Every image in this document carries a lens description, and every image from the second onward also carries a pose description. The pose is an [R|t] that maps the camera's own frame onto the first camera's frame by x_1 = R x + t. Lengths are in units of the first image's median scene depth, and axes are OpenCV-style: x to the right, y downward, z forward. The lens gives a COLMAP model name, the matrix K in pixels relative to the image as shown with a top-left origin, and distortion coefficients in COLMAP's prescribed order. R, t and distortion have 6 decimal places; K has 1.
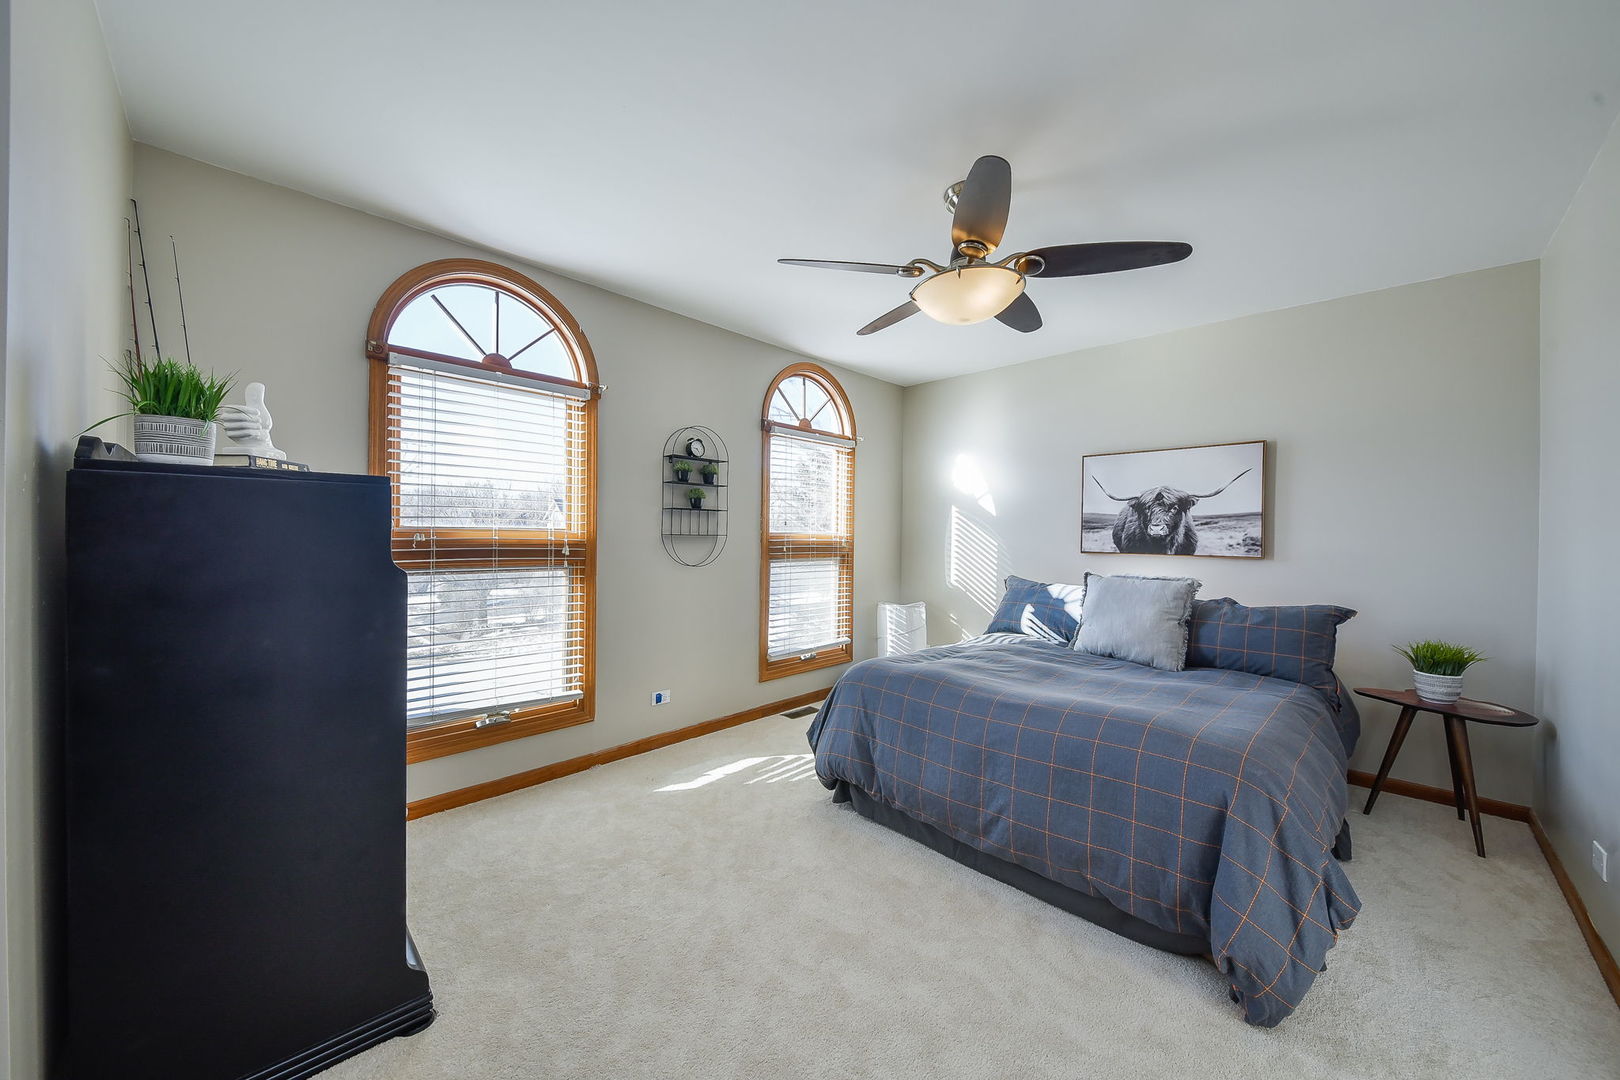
lens RADIAL K [[611.8, 0, 808.0], [0, 611.8, 540.3], [0, 0, 1]] dist [-0.019955, -0.000816]
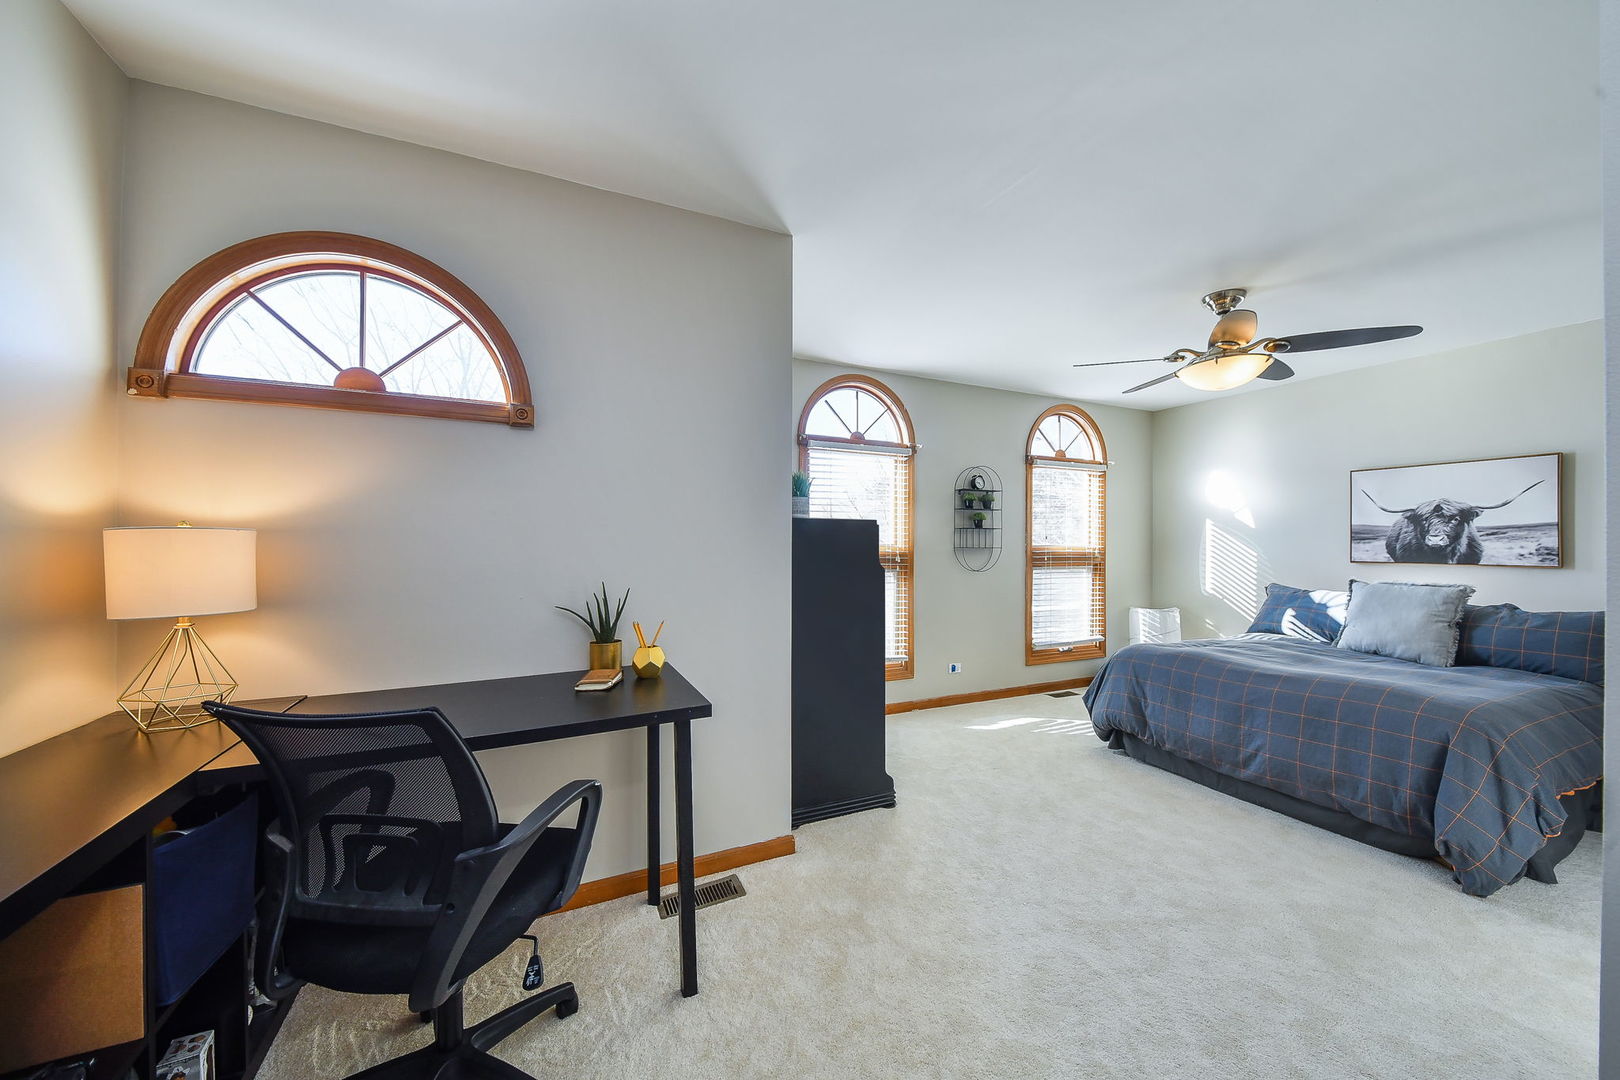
lens RADIAL K [[561.2, 0, 795.9], [0, 561.2, 541.0], [0, 0, 1]] dist [-0.029908, 0.000611]
pose [[0.920806, -0.010458, -0.389880, -0.095637], [0.003450, 0.999820, -0.018670, -0.002832], [0.390005, 0.015846, 0.920676, -0.334684]]
